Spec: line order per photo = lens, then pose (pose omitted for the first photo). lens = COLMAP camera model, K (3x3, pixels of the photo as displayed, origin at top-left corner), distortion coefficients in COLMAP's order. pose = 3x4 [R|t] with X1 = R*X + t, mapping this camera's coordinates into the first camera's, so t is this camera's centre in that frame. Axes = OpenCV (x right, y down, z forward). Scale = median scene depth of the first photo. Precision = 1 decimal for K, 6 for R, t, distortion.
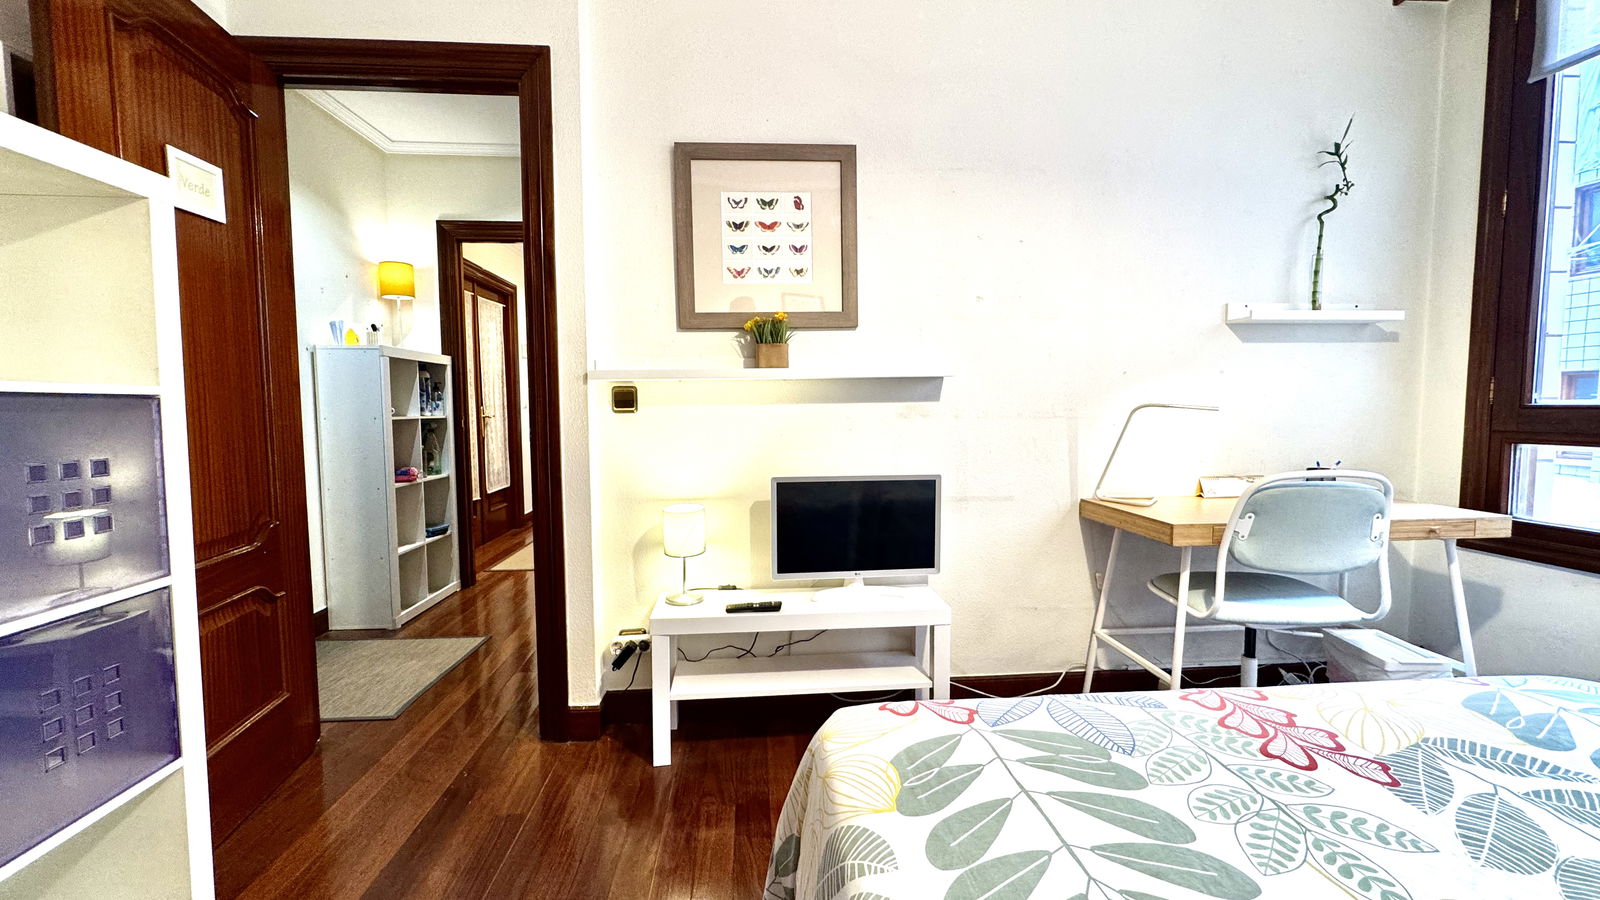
lens RADIAL K [[636.8, 0, 798.4], [0, 636.8, 448.3], [0, 0, 1]] dist [-0.003872, 0.000297]
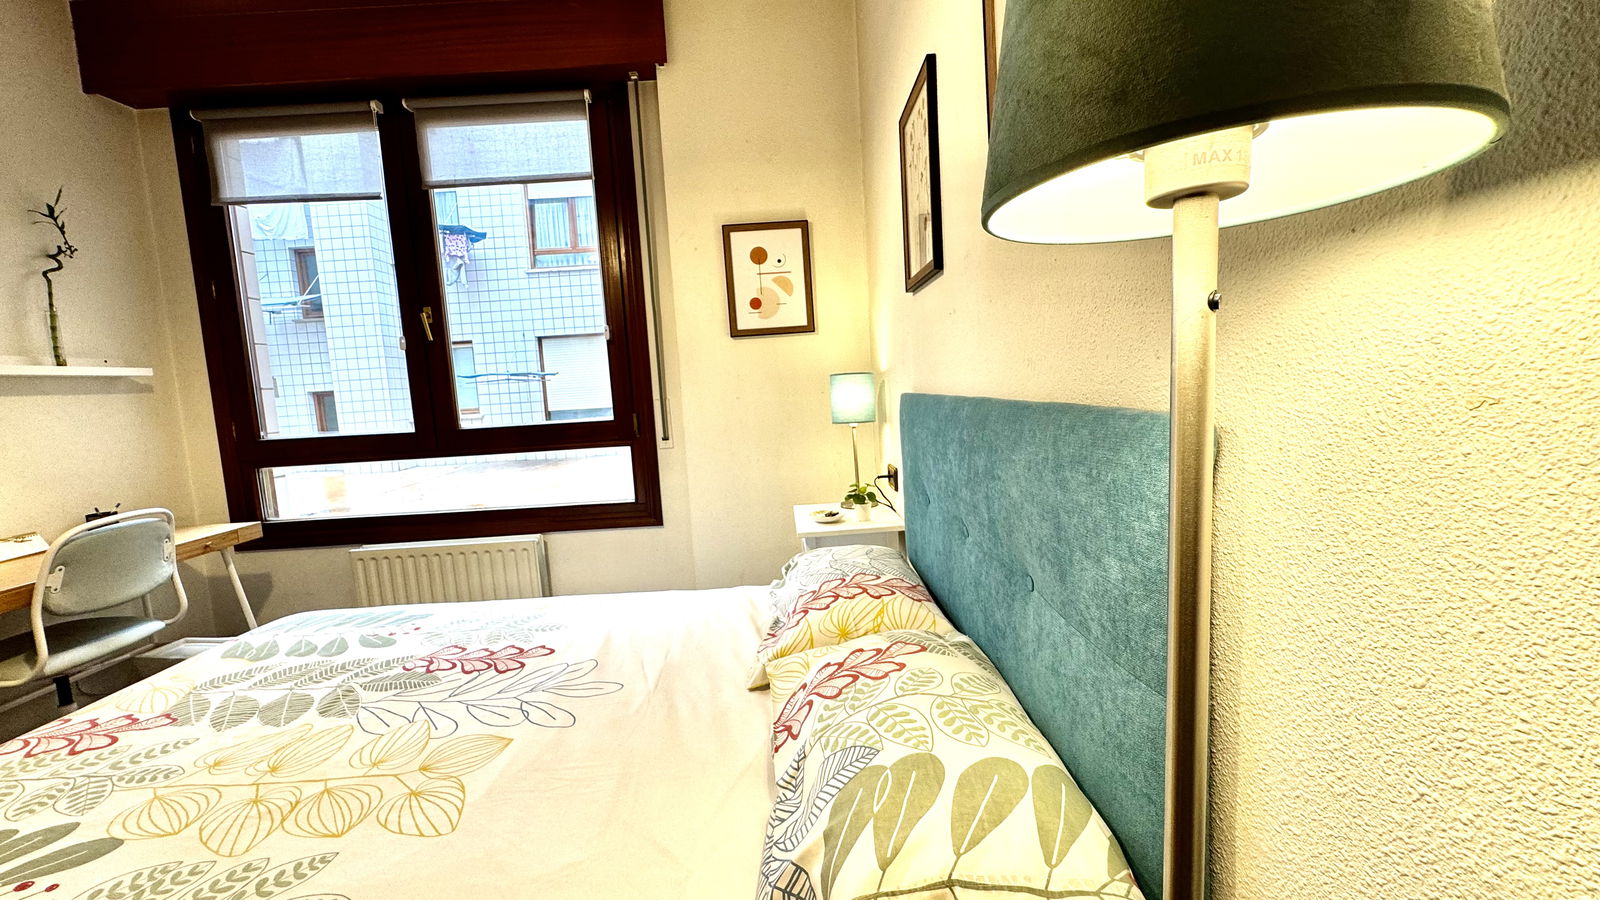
lens RADIAL K [[636.8, 0, 799.0], [0, 636.8, 449.7], [0, 0, 1]] dist [-0.003872, 0.000297]
pose [[0.055117, -0.101301, 0.993328, -0.176925], [0.121638, 0.988112, 0.094019, -0.035209], [-0.991043, 0.115644, 0.066784, -0.272534]]
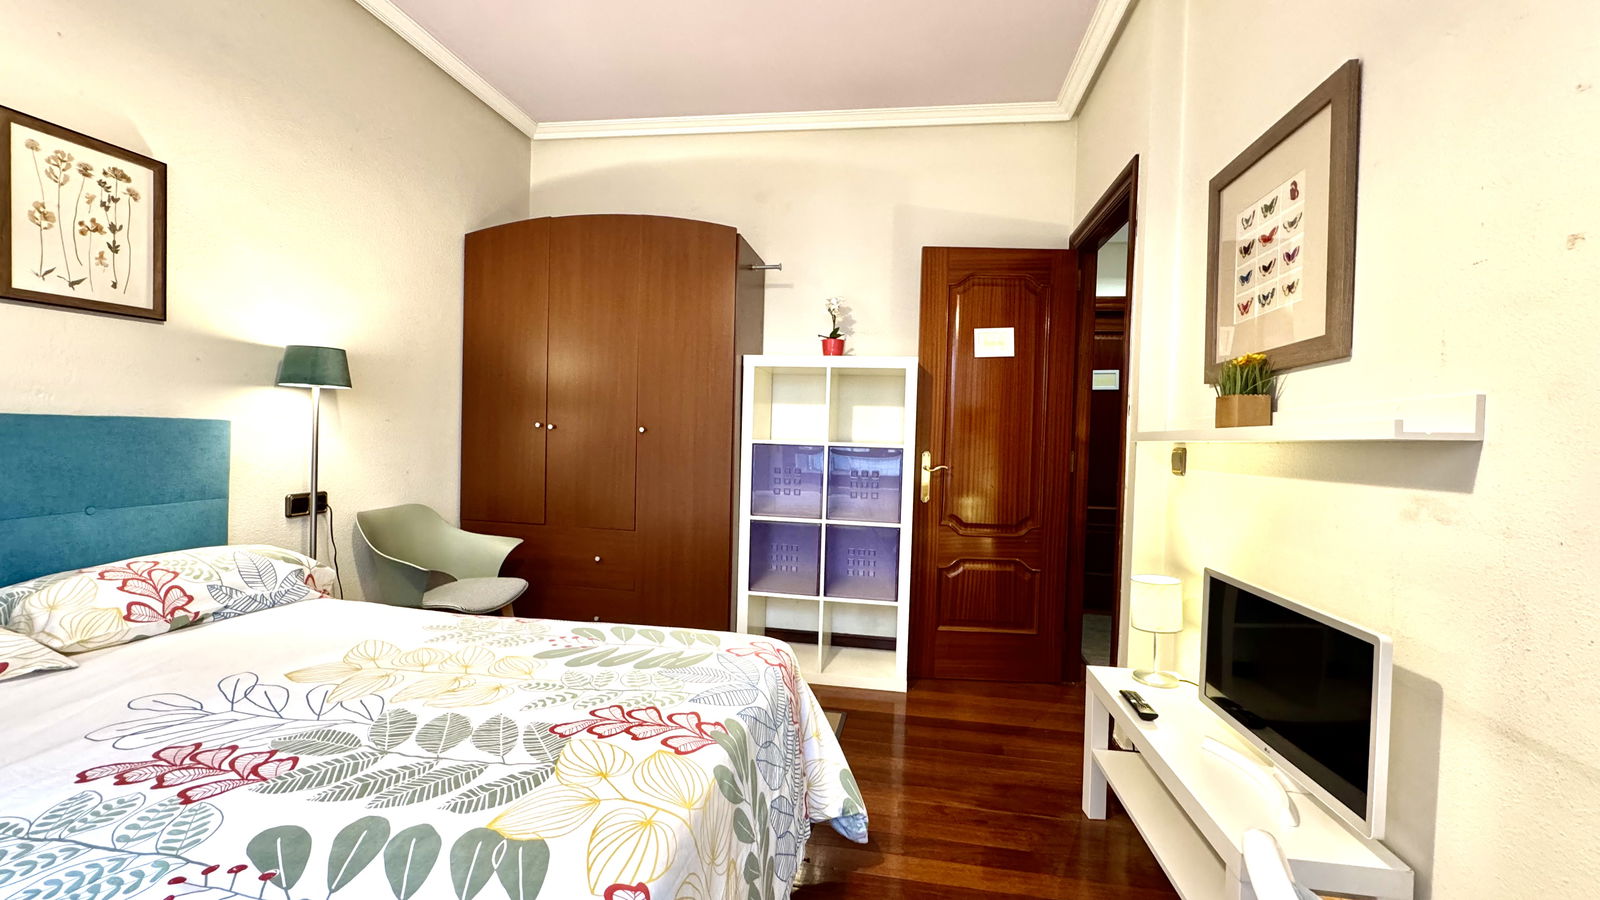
lens RADIAL K [[636.8, 0, 800.5], [0, 636.8, 448.4], [0, 0, 1]] dist [-0.003872, 0.000297]
pose [[-0.238878, 0.018232, -0.970878, 0.847826], [-0.093201, 0.994777, 0.041612, -0.087377], [0.966567, 0.100427, -0.235931, 0.702361]]
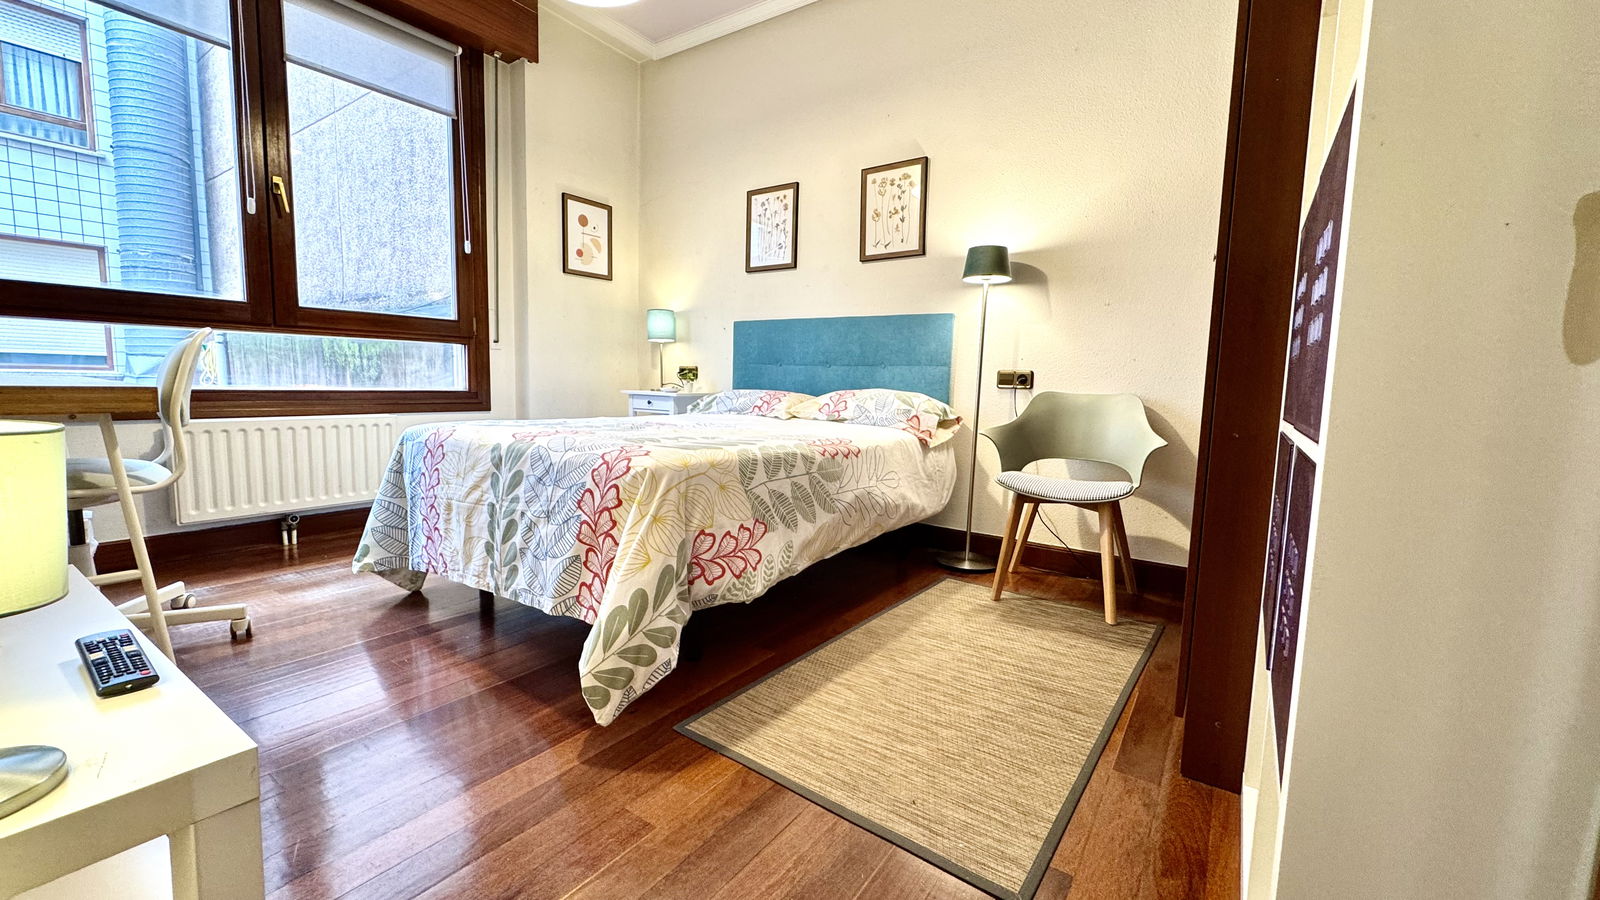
lens RADIAL K [[636.8, 0, 799.1], [0, 636.8, 449.1], [0, 0, 1]] dist [-0.003872, 0.000297]
pose [[-0.774891, -0.087663, 0.625987, -0.589293], [0.014274, 0.987657, 0.155981, 0.070284], [-0.631934, 0.129803, -0.764075, 0.983434]]
